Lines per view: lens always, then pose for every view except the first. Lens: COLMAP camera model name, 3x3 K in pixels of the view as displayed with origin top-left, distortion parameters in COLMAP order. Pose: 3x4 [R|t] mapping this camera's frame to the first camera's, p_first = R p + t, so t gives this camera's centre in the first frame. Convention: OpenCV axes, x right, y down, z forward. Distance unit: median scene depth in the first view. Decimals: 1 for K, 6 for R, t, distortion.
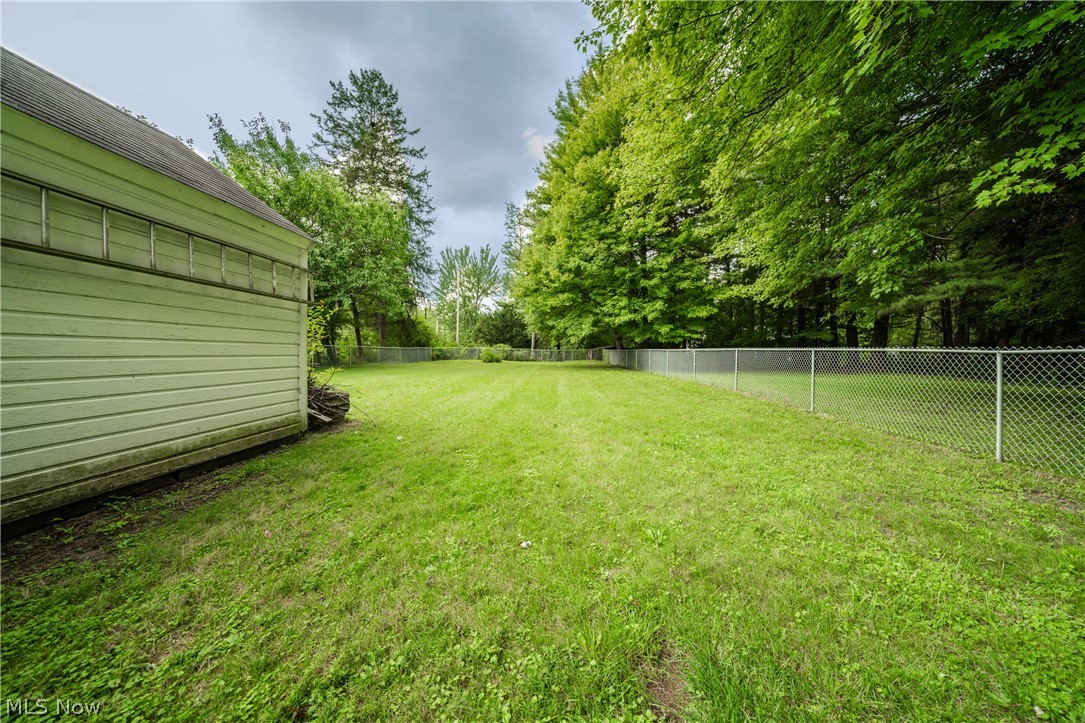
lens RADIAL K [[378.4, 0, 539.9], [0, 378.4, 358.5], [0, 0, 1]] dist [-0.002091, -0.000102]
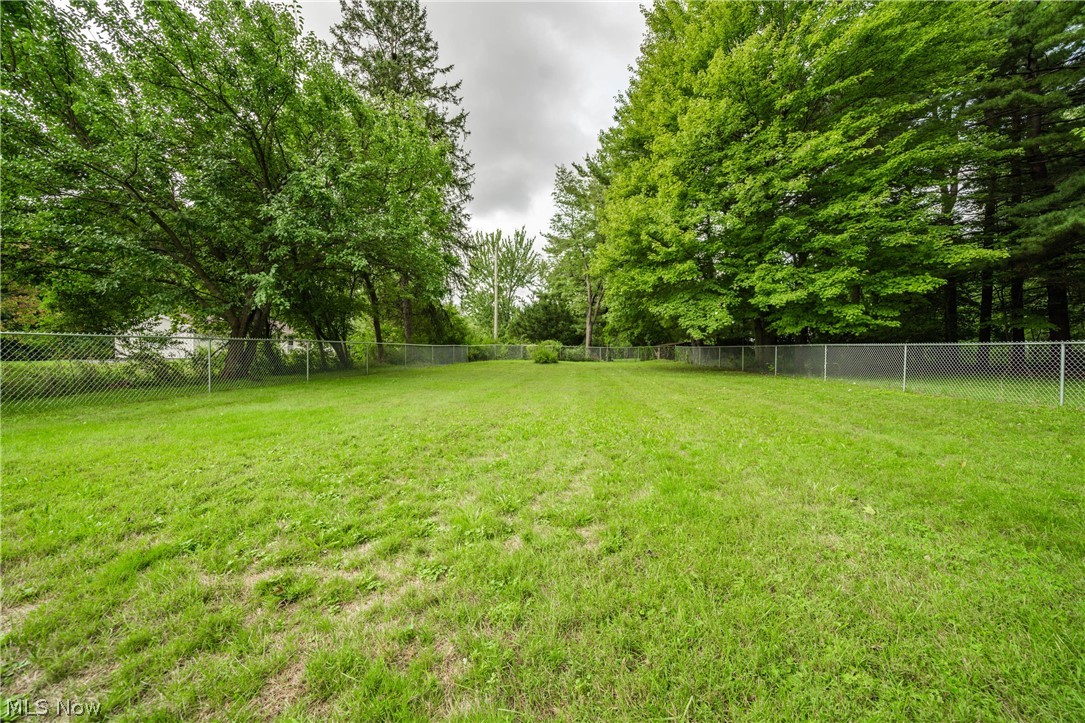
lens RADIAL K [[378.4, 0, 545.0], [0, 378.4, 358.8], [0, 0, 1]] dist [-0.002091, -0.000102]
pose [[0.999573, -0.005354, -0.028720, -0.108841], [0.005527, 0.999967, 0.005976, -0.004150], [0.028688, -0.006132, 0.999570, 0.221147]]
